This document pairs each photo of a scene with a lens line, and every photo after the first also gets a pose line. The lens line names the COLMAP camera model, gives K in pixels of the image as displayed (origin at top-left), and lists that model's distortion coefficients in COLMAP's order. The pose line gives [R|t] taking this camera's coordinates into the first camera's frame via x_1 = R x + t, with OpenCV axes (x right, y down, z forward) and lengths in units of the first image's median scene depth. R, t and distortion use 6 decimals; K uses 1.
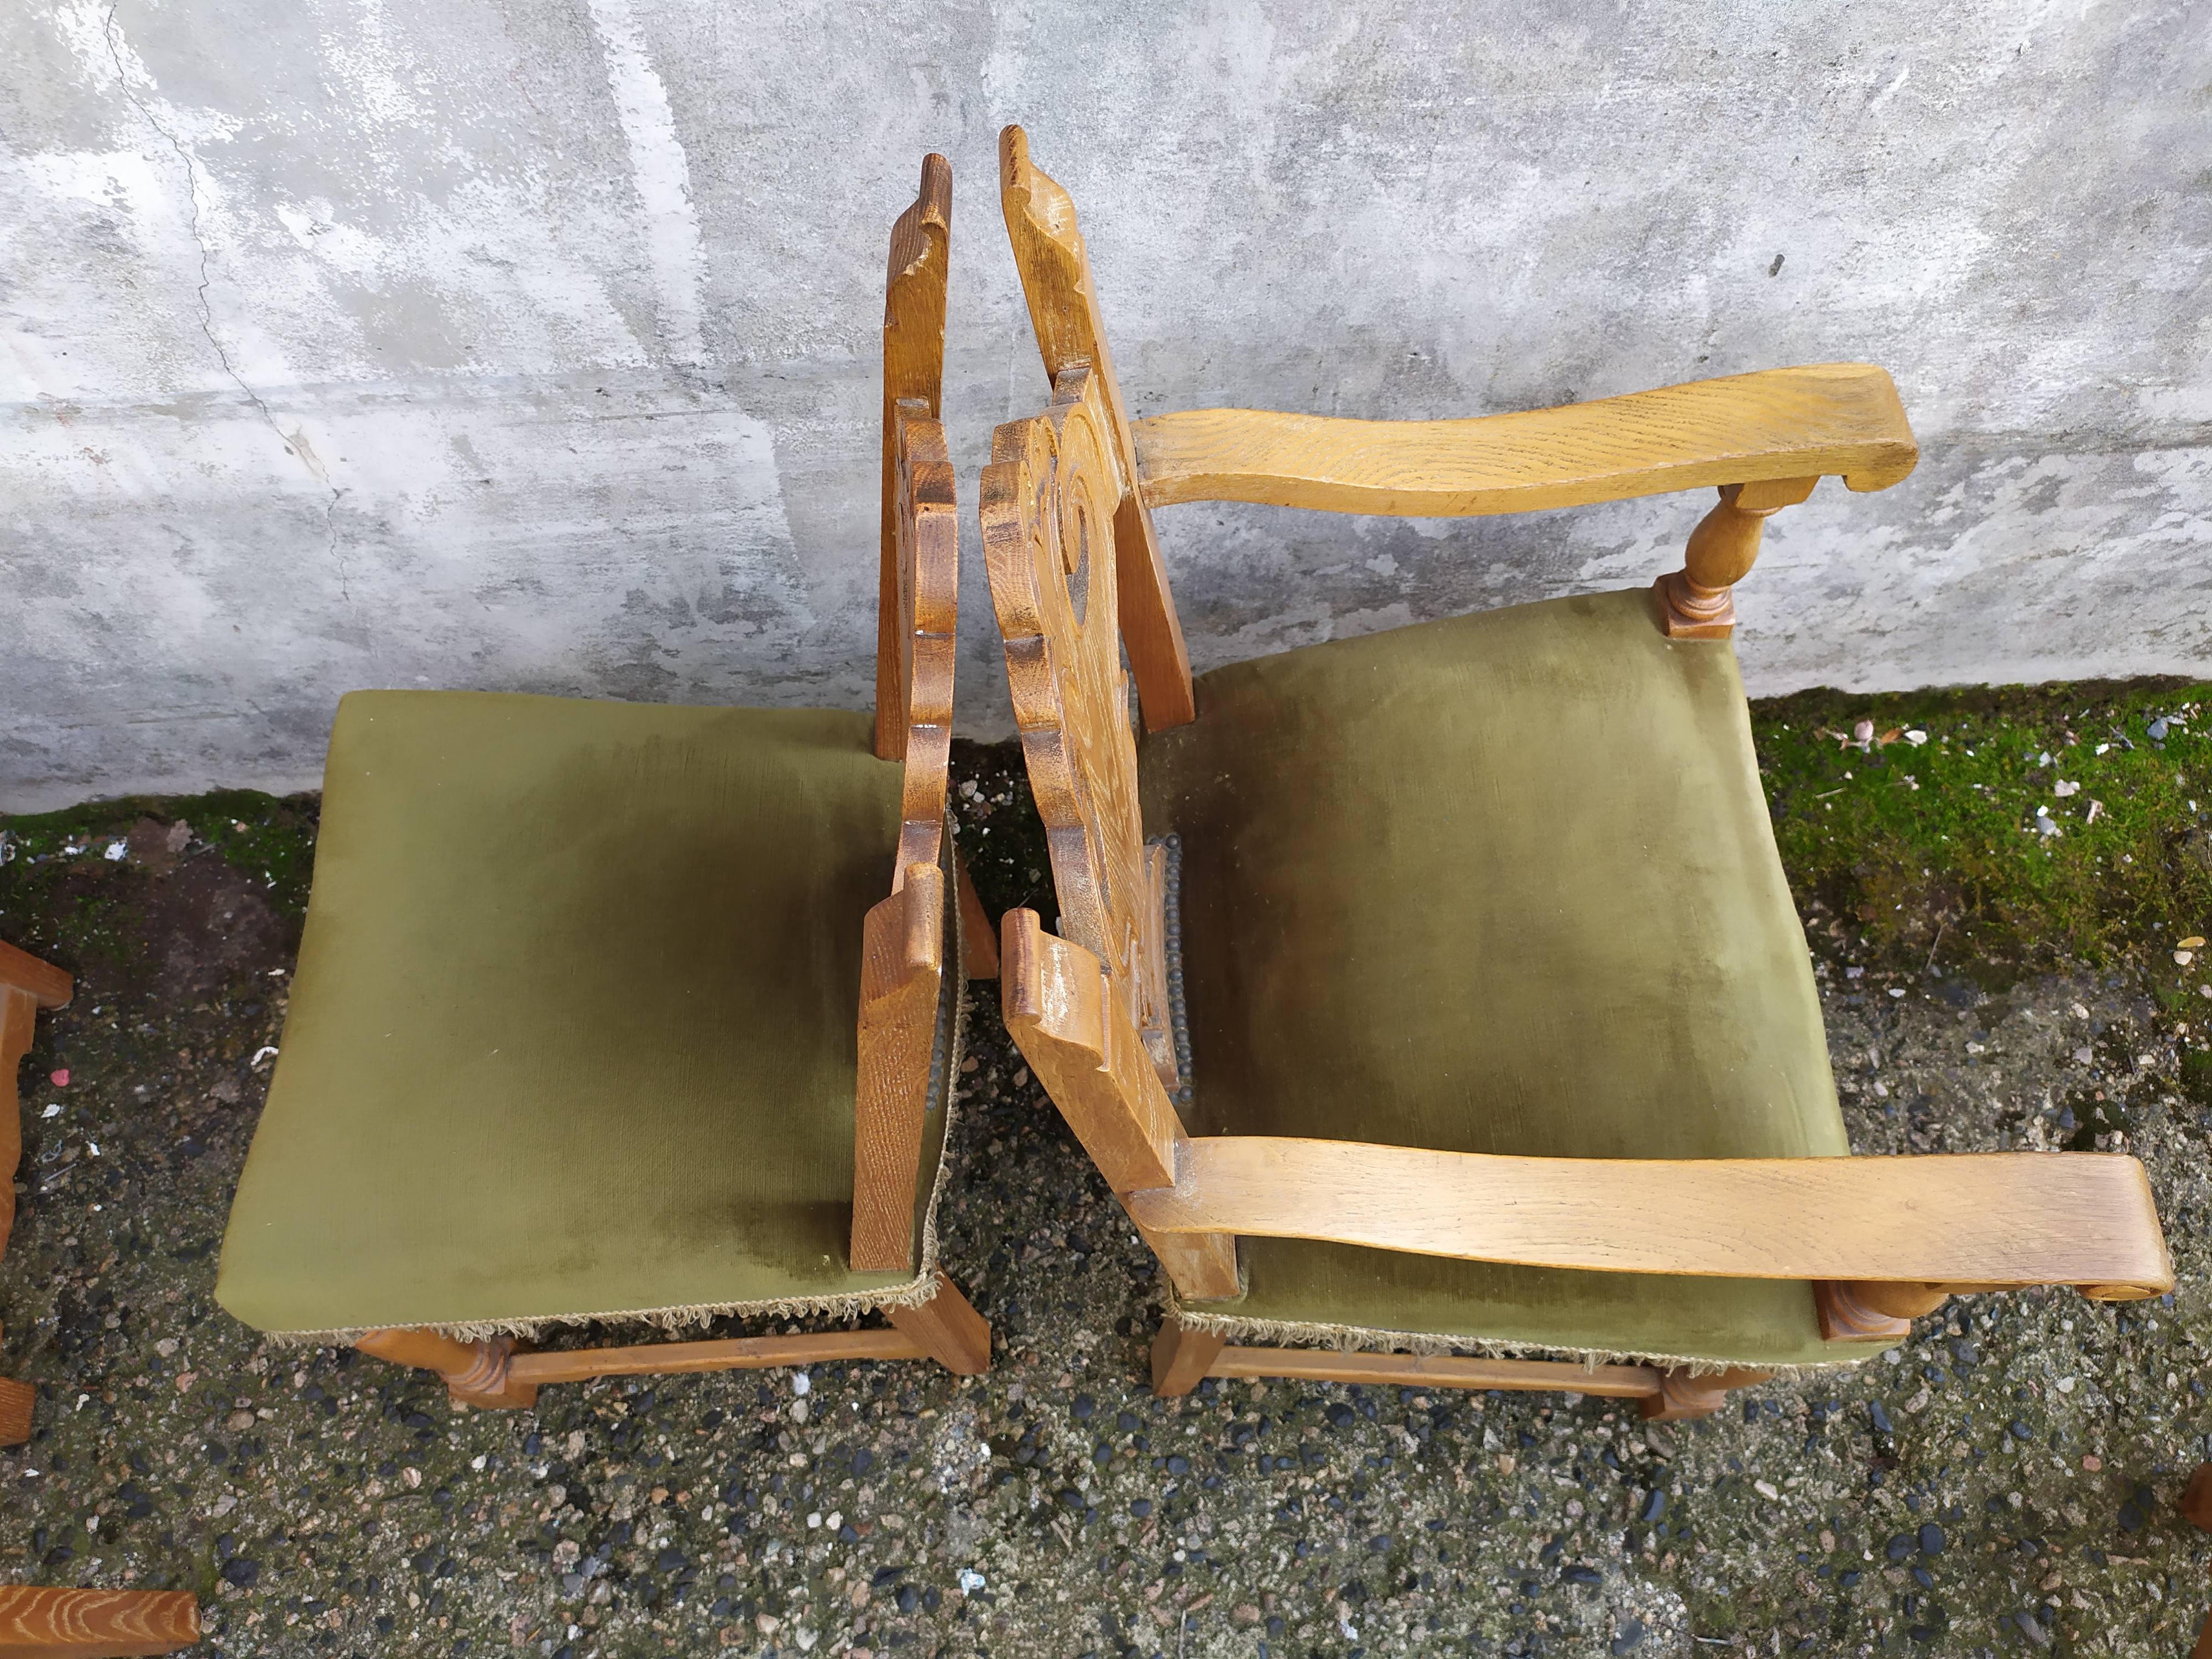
lens RADIAL K [[1686.6, 0, 1104.3], [0, 1686.6, 834.2], [0, 0, 1]] dist [0.029701, -0.029674]
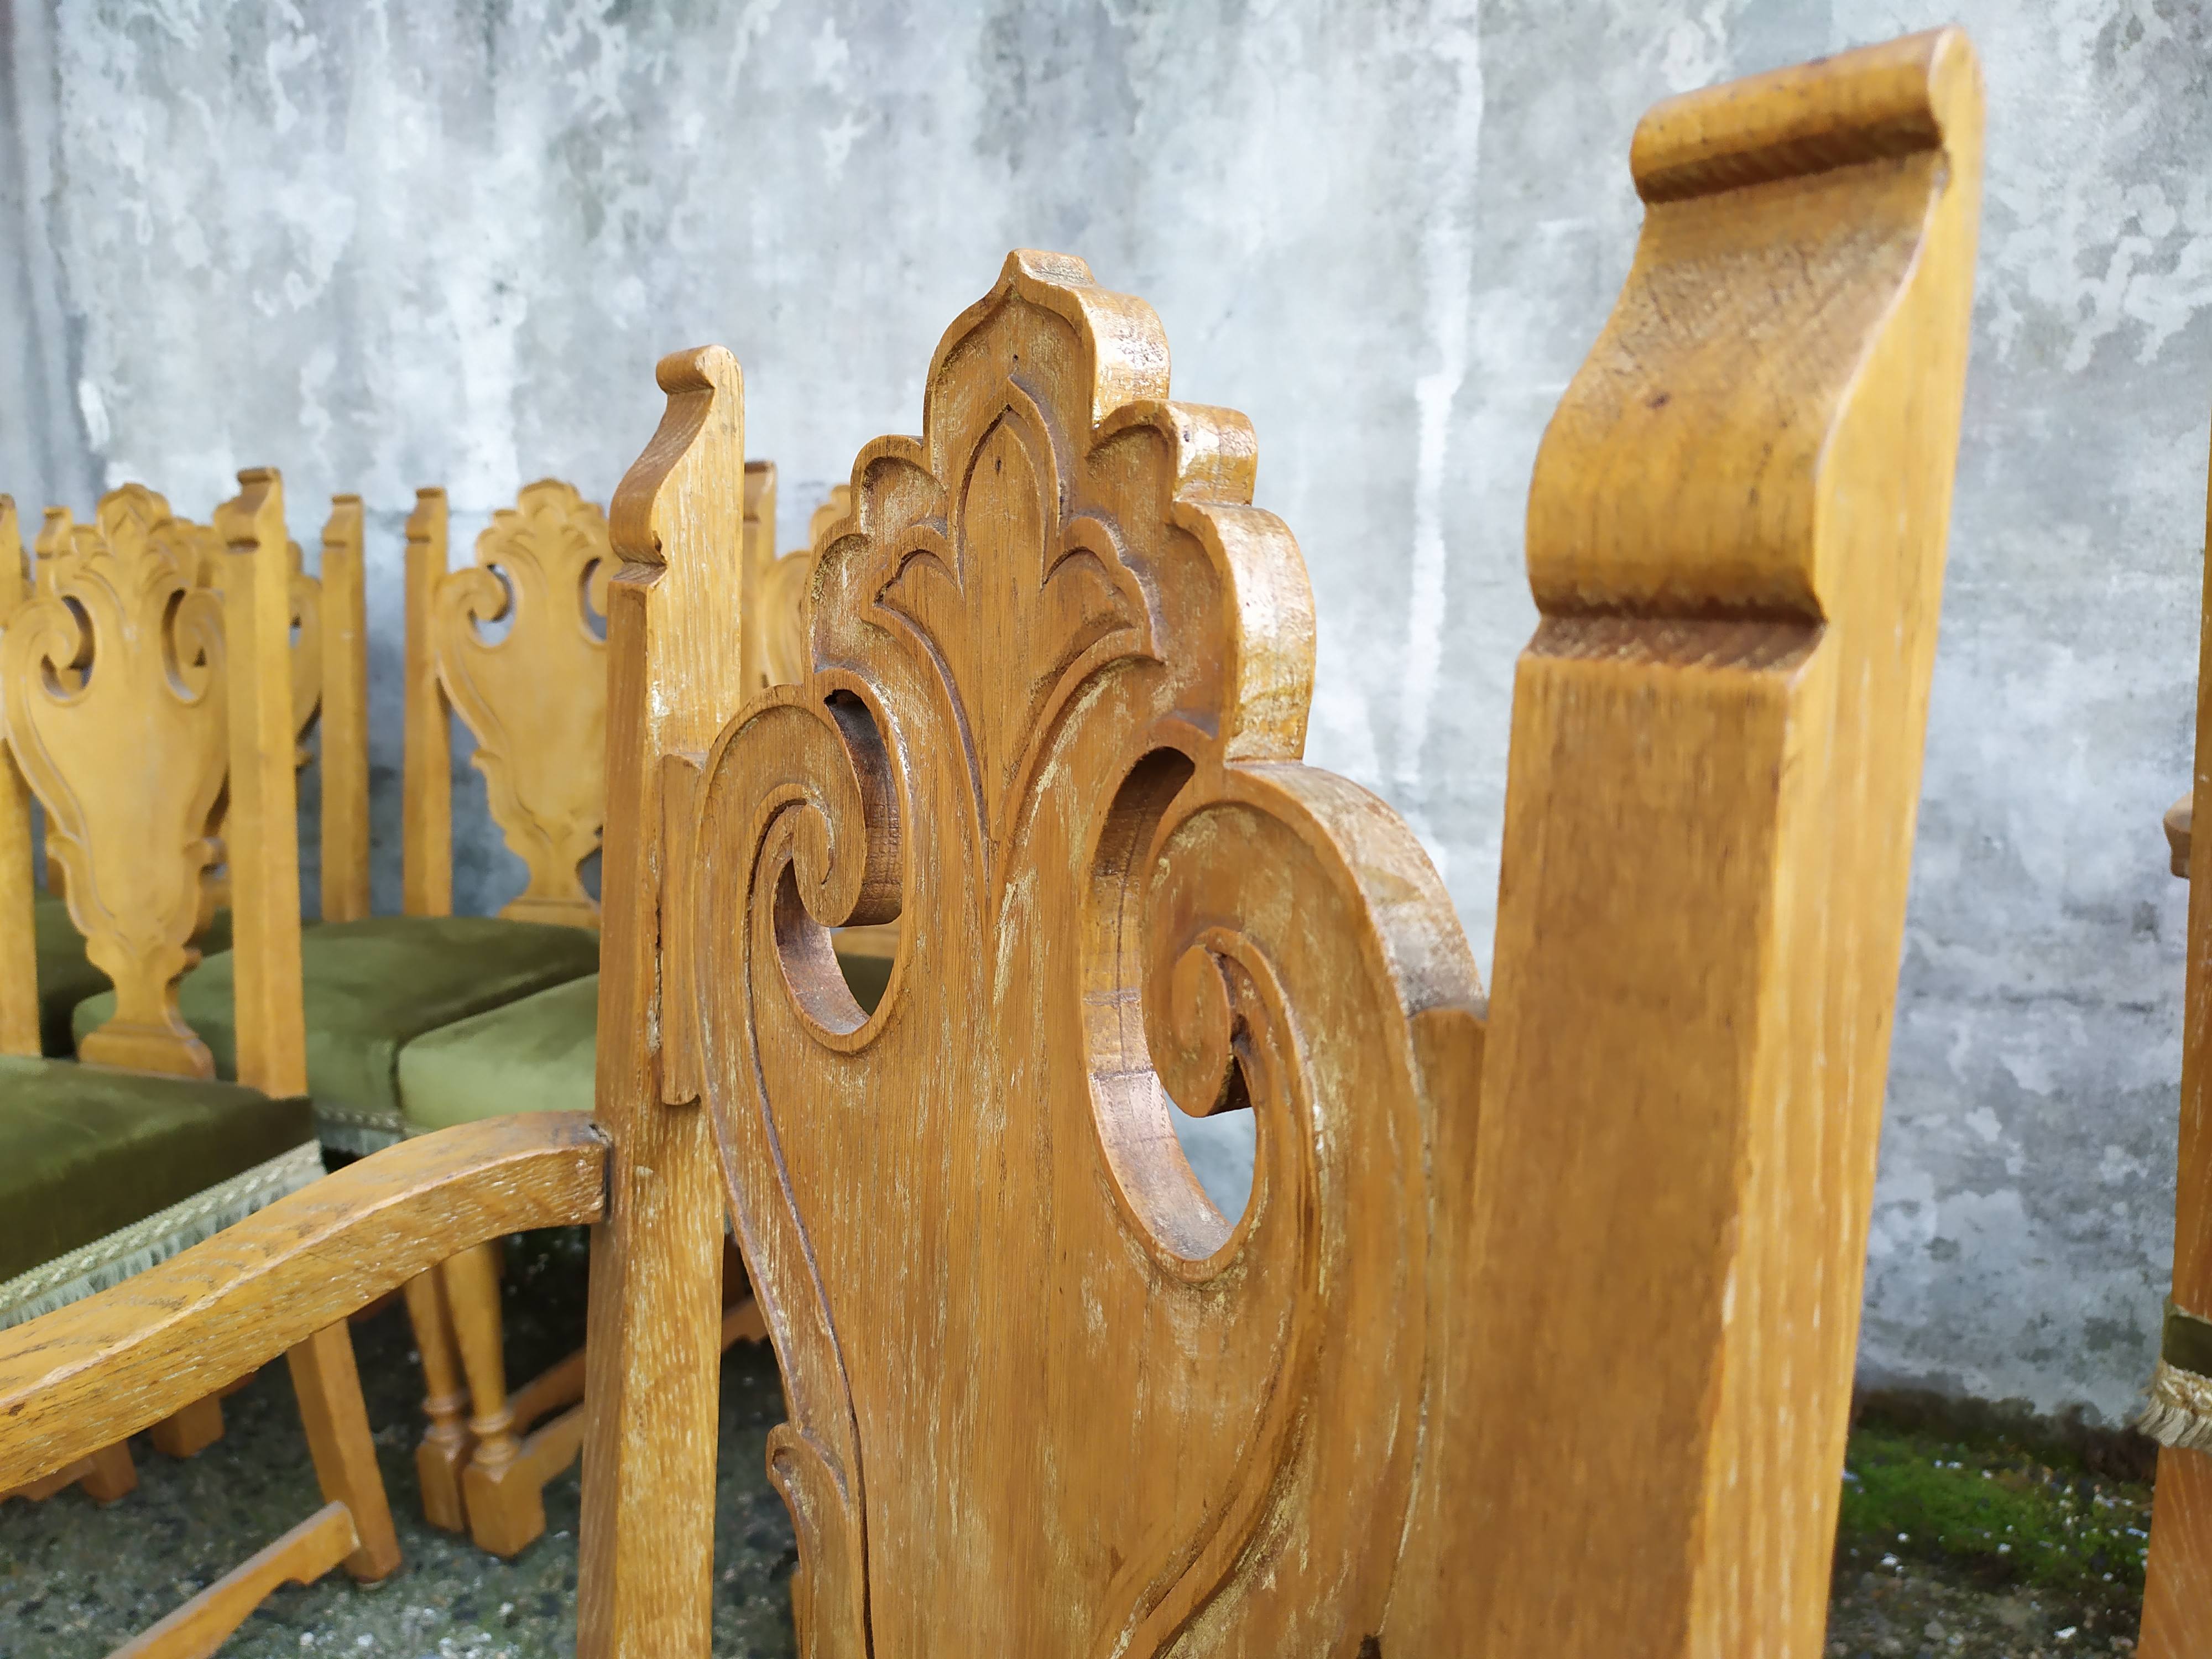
lens RADIAL K [[1686.6, 0, 1106.5], [0, 1686.6, 822.2], [0, 0, 1]] dist [0.029701, -0.029674]
pose [[0.874548, 0.076955, -0.478793, 0.181788], [-0.422346, 0.606052, -0.674036, 0.672225], [0.238304, 0.791694, 0.562524, 0.137857]]
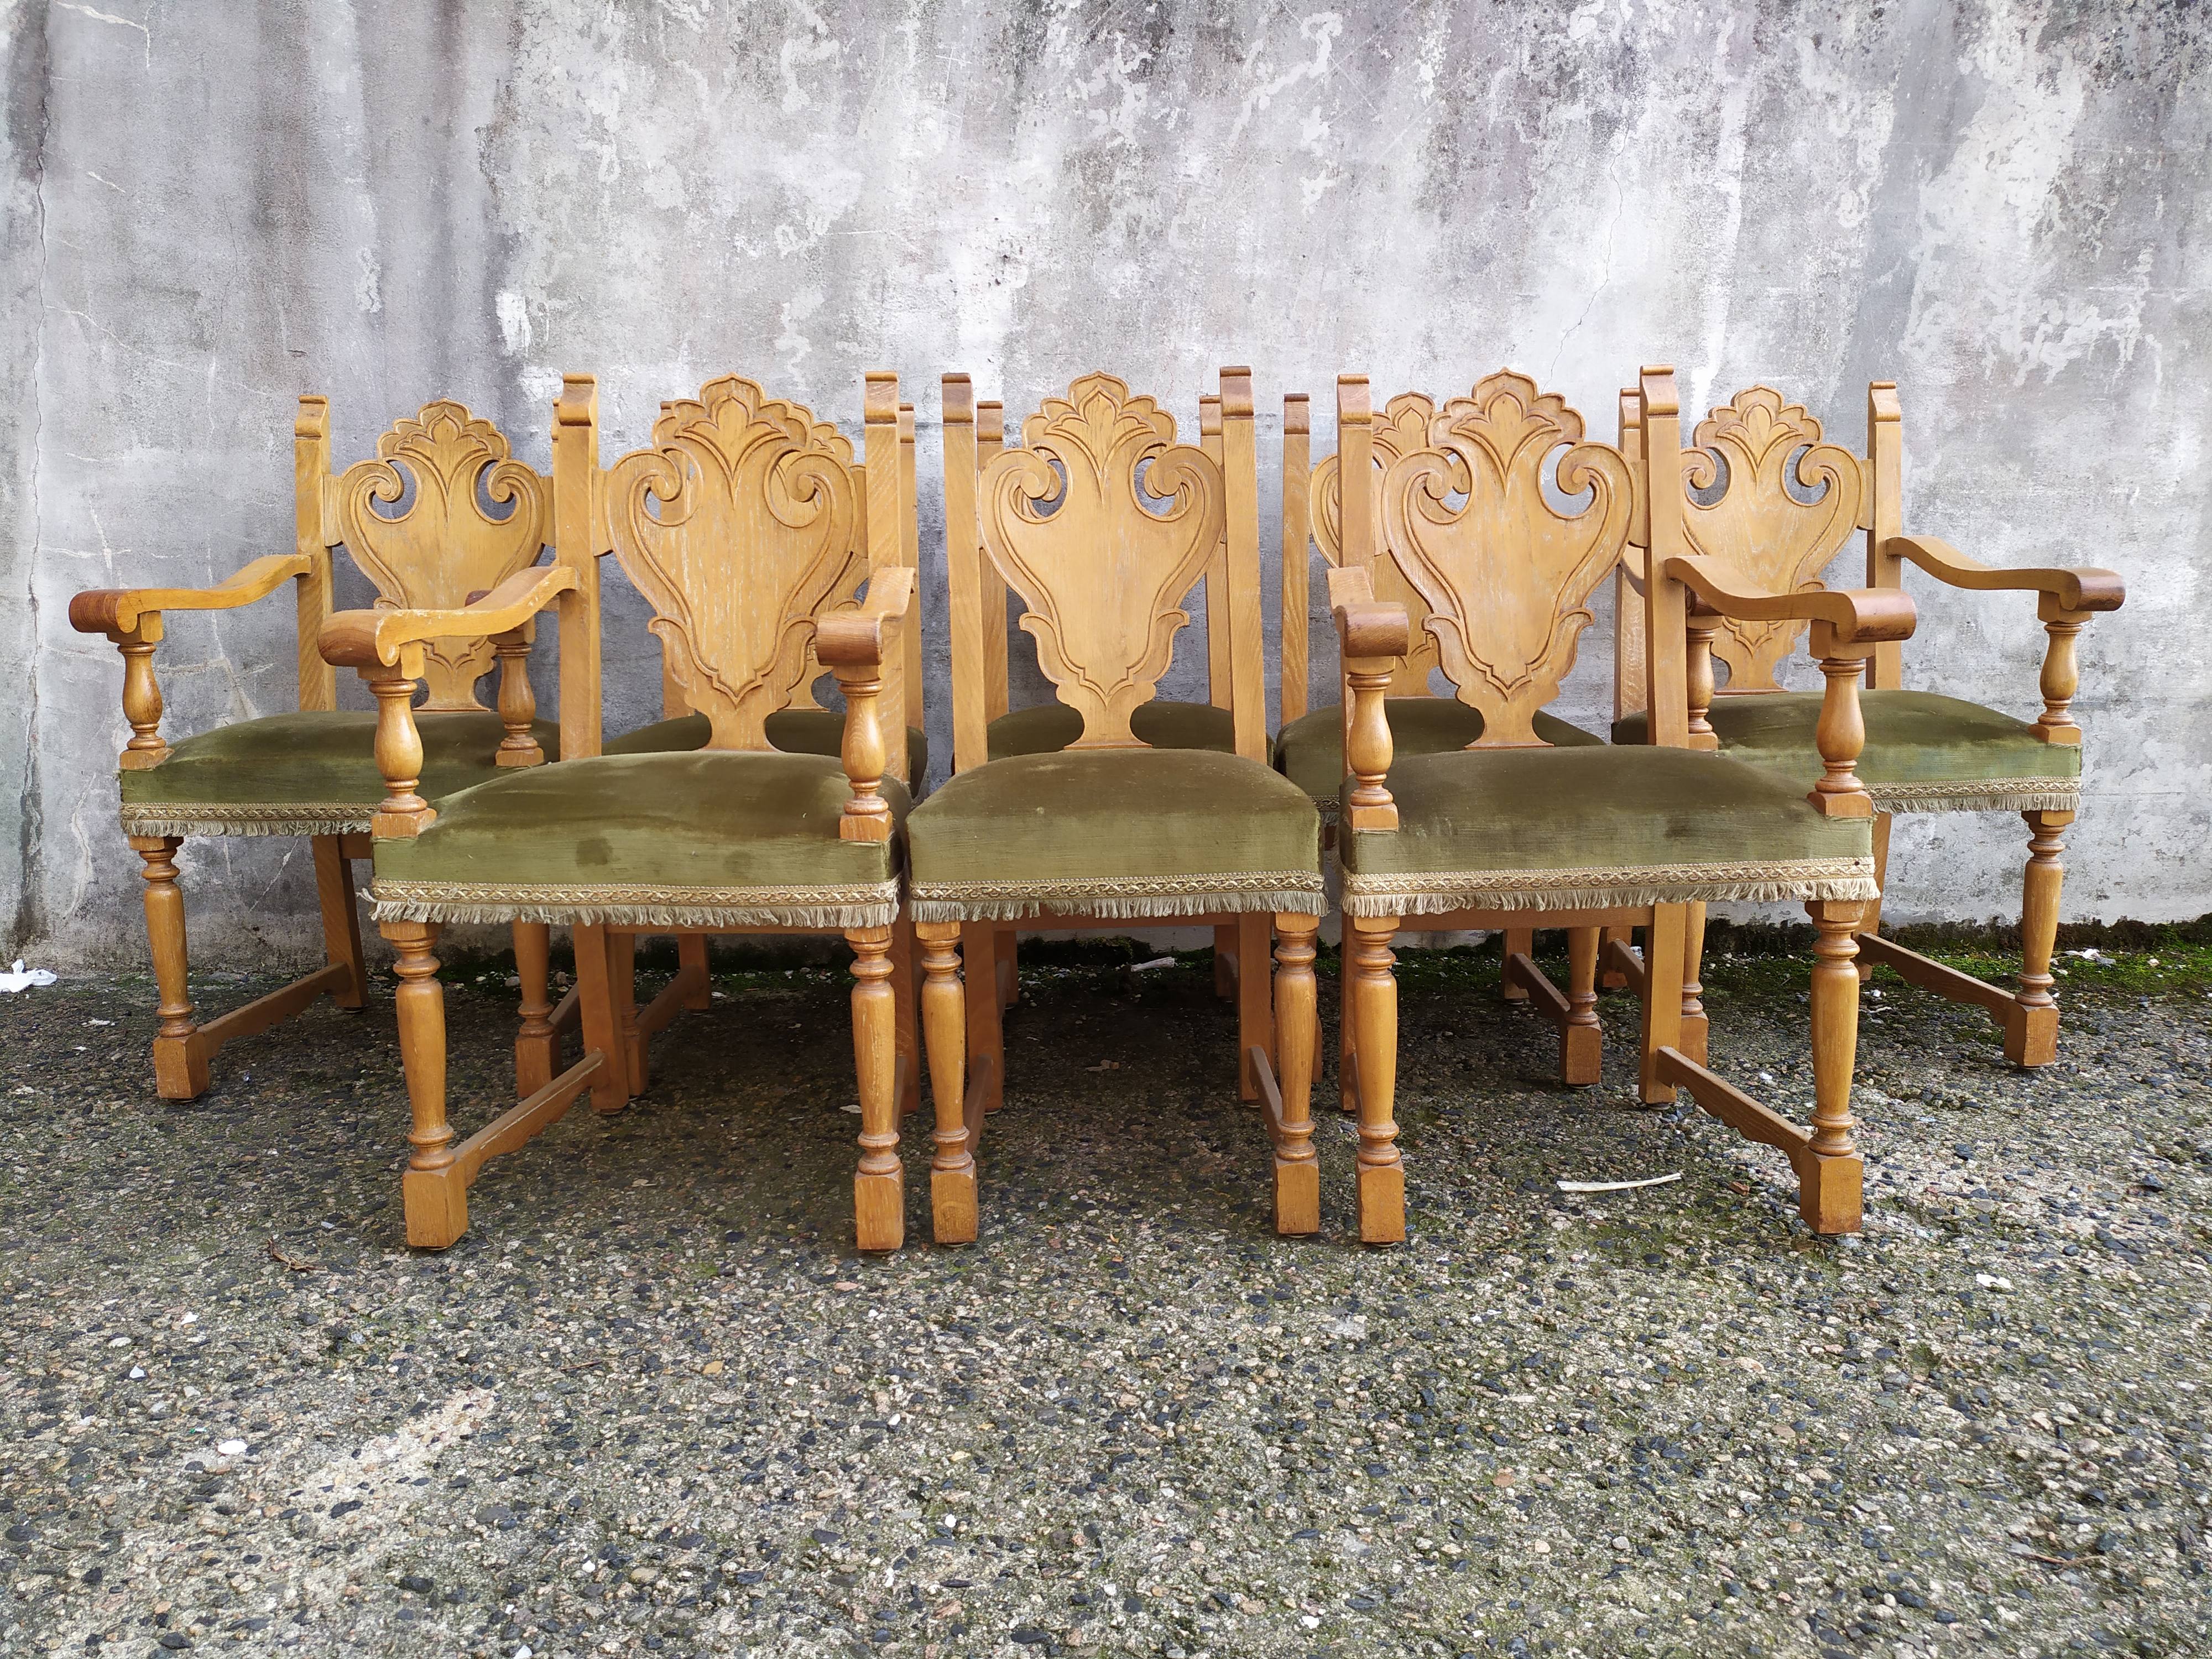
lens RADIAL K [[1686.6, 0, 1084.0], [0, 1686.6, 832.9], [0, 0, 1]] dist [0.029701, -0.029674]
pose [[0.998486, 0.026488, -0.048200, -0.795943], [-0.054428, 0.601762, -0.796819, 1.586173], [0.007898, 0.798236, 0.602293, -0.177230]]
